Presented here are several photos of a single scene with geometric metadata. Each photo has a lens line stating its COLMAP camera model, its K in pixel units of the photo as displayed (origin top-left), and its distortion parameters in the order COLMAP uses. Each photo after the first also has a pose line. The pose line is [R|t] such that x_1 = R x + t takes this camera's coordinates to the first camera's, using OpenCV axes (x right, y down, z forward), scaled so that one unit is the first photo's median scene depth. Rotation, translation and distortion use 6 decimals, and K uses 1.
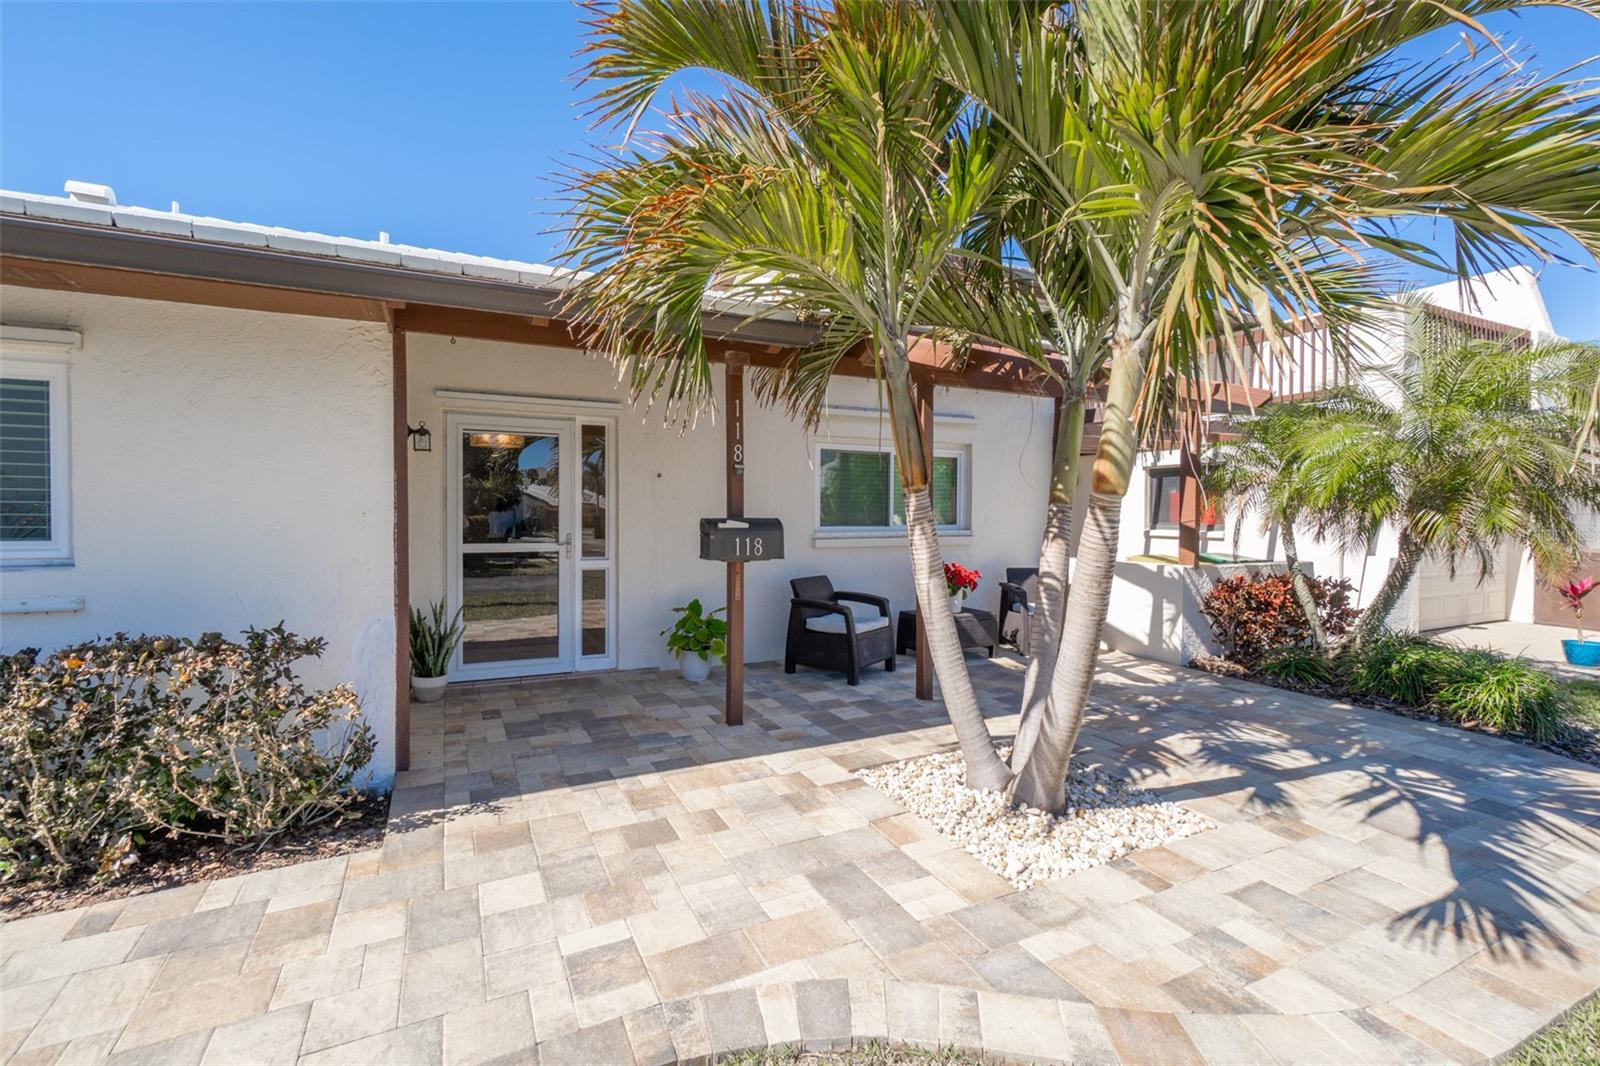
lens RADIAL K [[686.0, 0, 800.0], [0, 686.0, 533.0], [0, 0, 1]] dist [-0.010168, 0.004157]
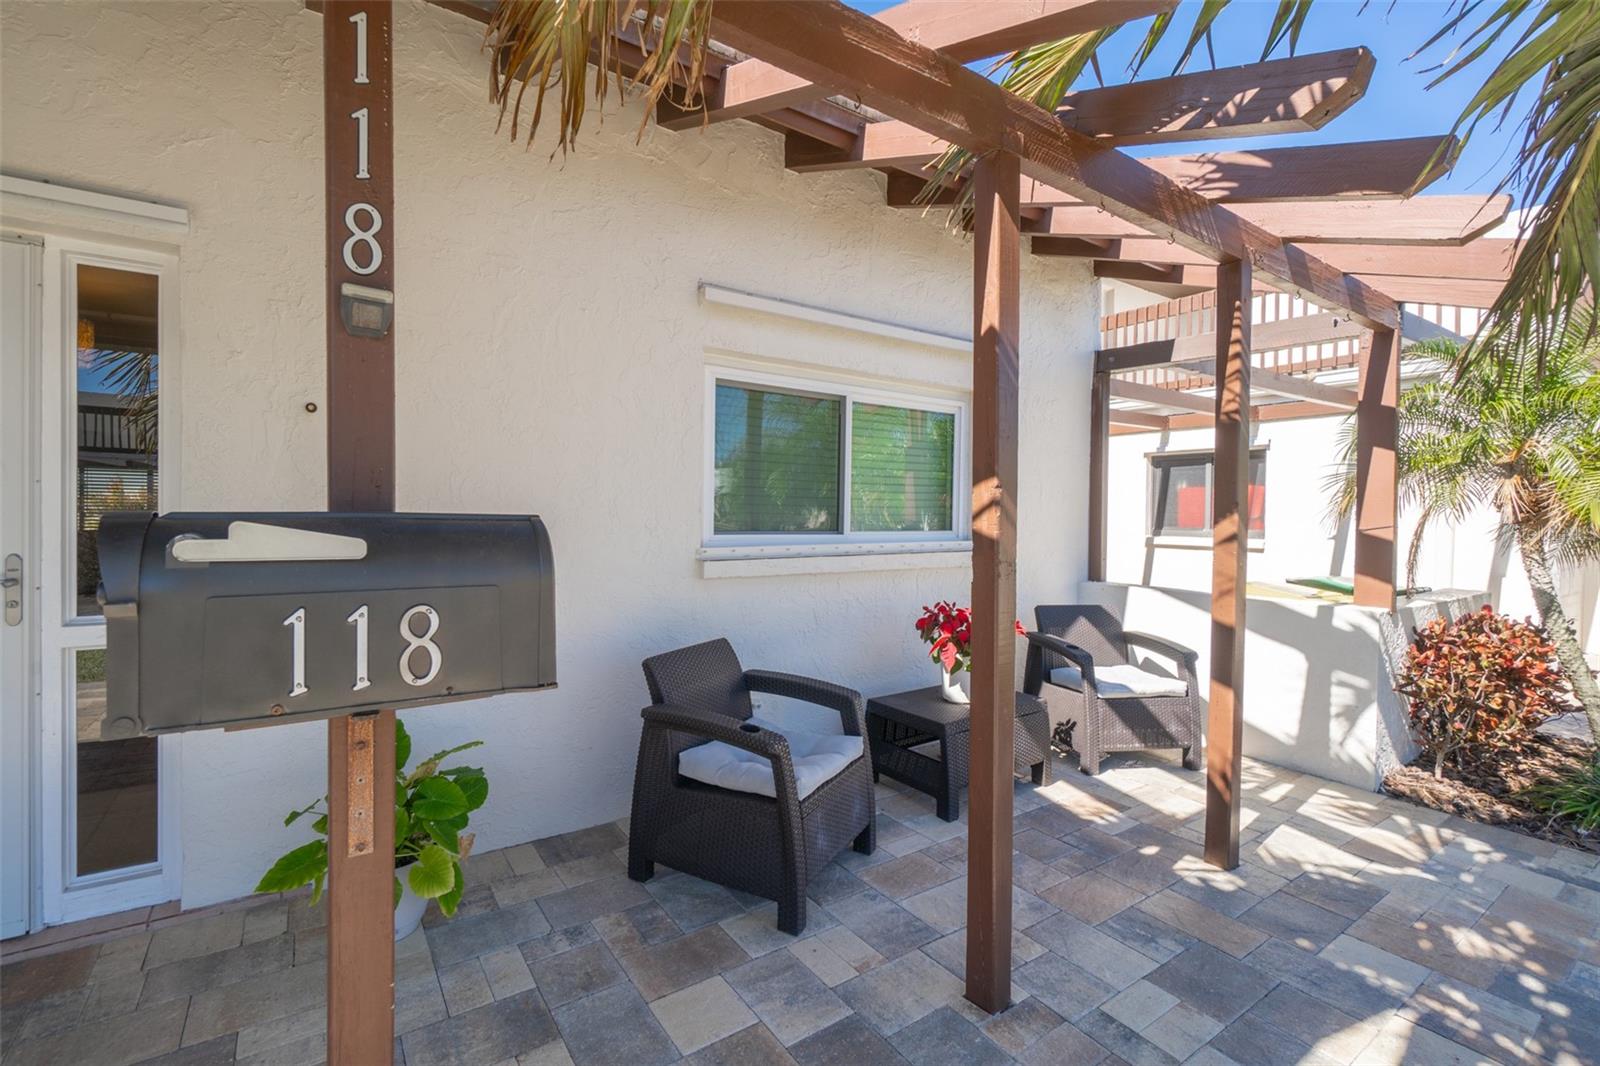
lens RADIAL K [[695.2, 0, 800.0], [0, 695.2, 533.0], [0, 0, 1]] dist [0.000341, 0.000294]
pose [[0.988548, 0.005199, 0.150818, 0.022756], [-0.005167, 0.999986, -0.000600, -0.015105], [-0.150819, -0.000186, 0.988561, 0.725740]]
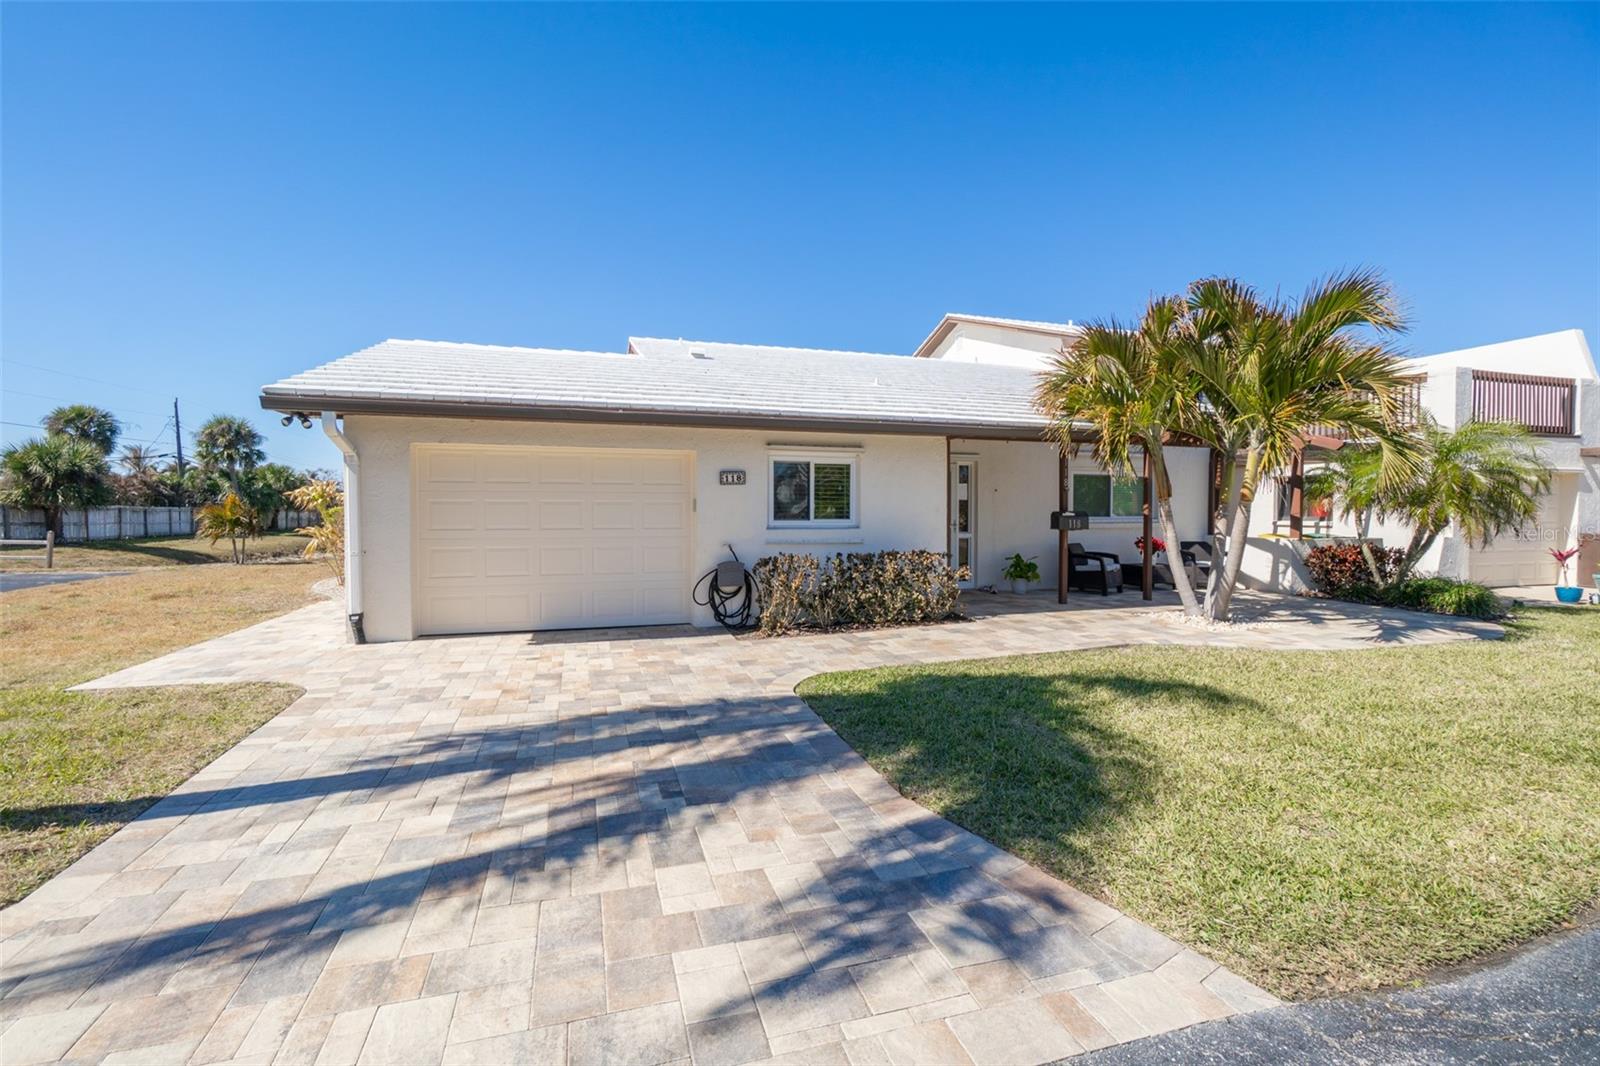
lens RADIAL K [[686.0, 0, 800.0], [0, 686.0, 533.0], [0, 0, 1]] dist [-0.010168, 0.004157]
pose [[0.988457, 0.000241, -0.151500, -0.596216], [0.000075, 0.999998, 0.002082, 0.042910], [0.151500, -0.002069, 0.988455, -1.304382]]
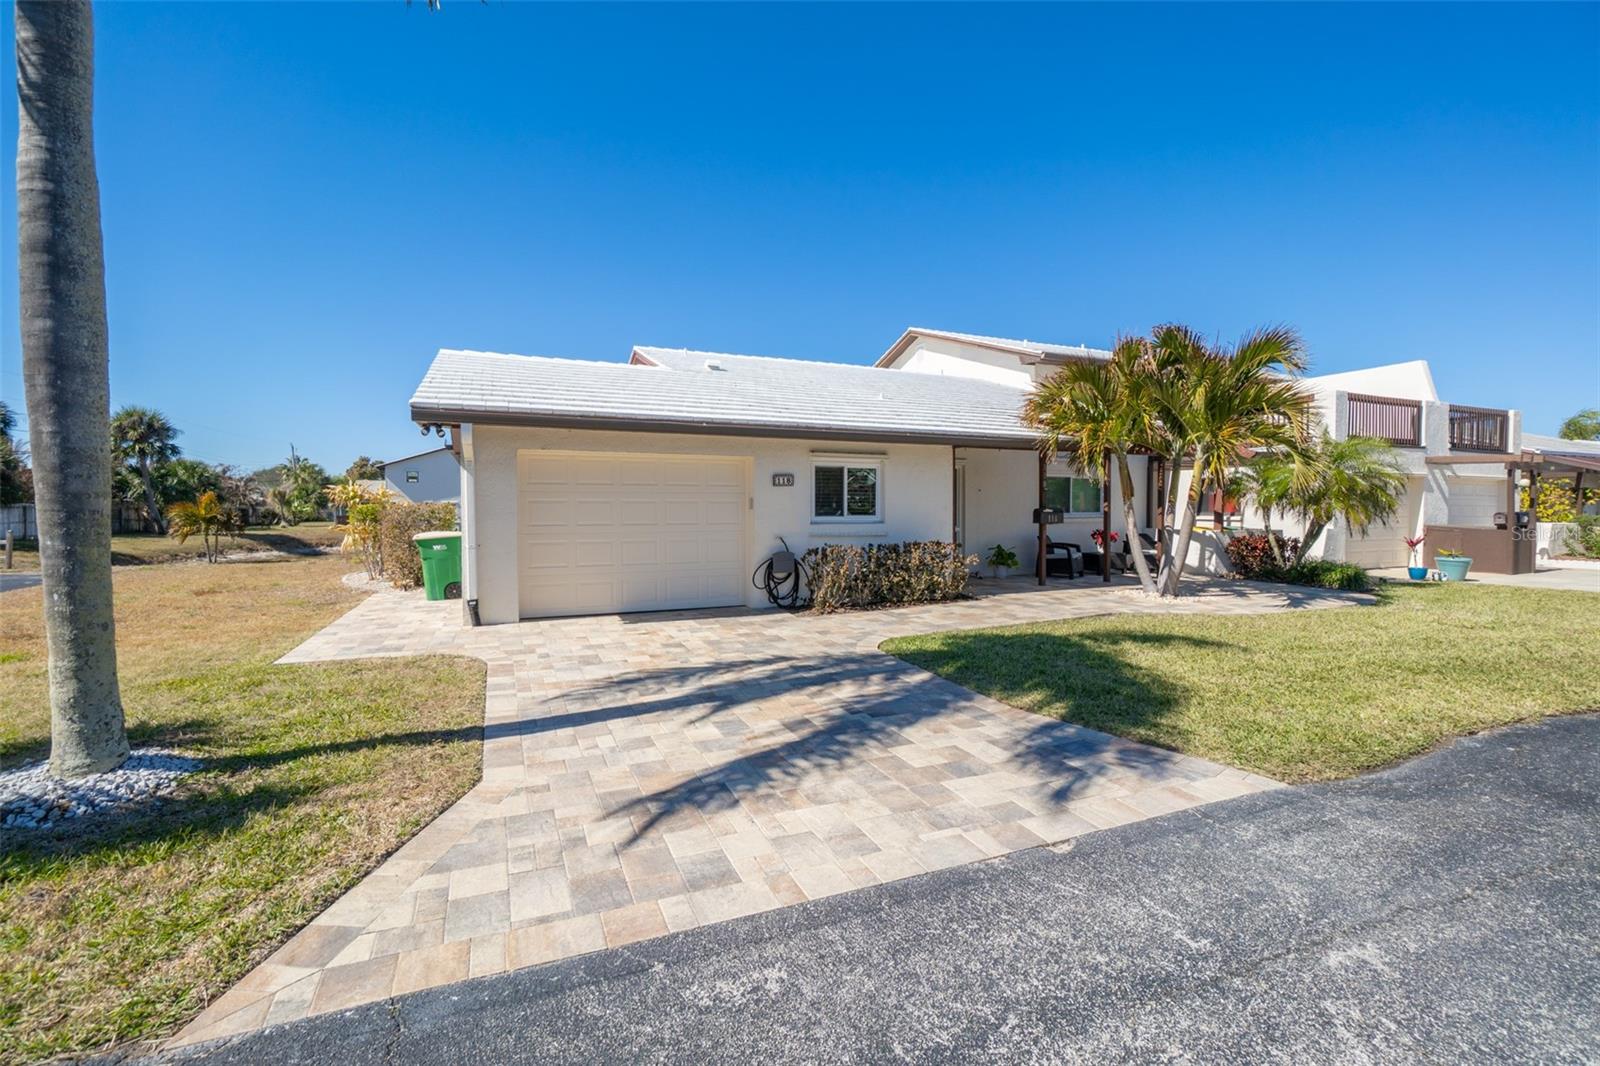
lens RADIAL K [[686.0, 0, 800.0], [0, 686.0, 533.0], [0, 0, 1]] dist [-0.010168, 0.004157]
pose [[0.999254, -0.004864, -0.038313, -0.925013], [0.005138, 0.999962, 0.007052, 0.049437], [0.038277, -0.007243, 0.999241, -1.671872]]
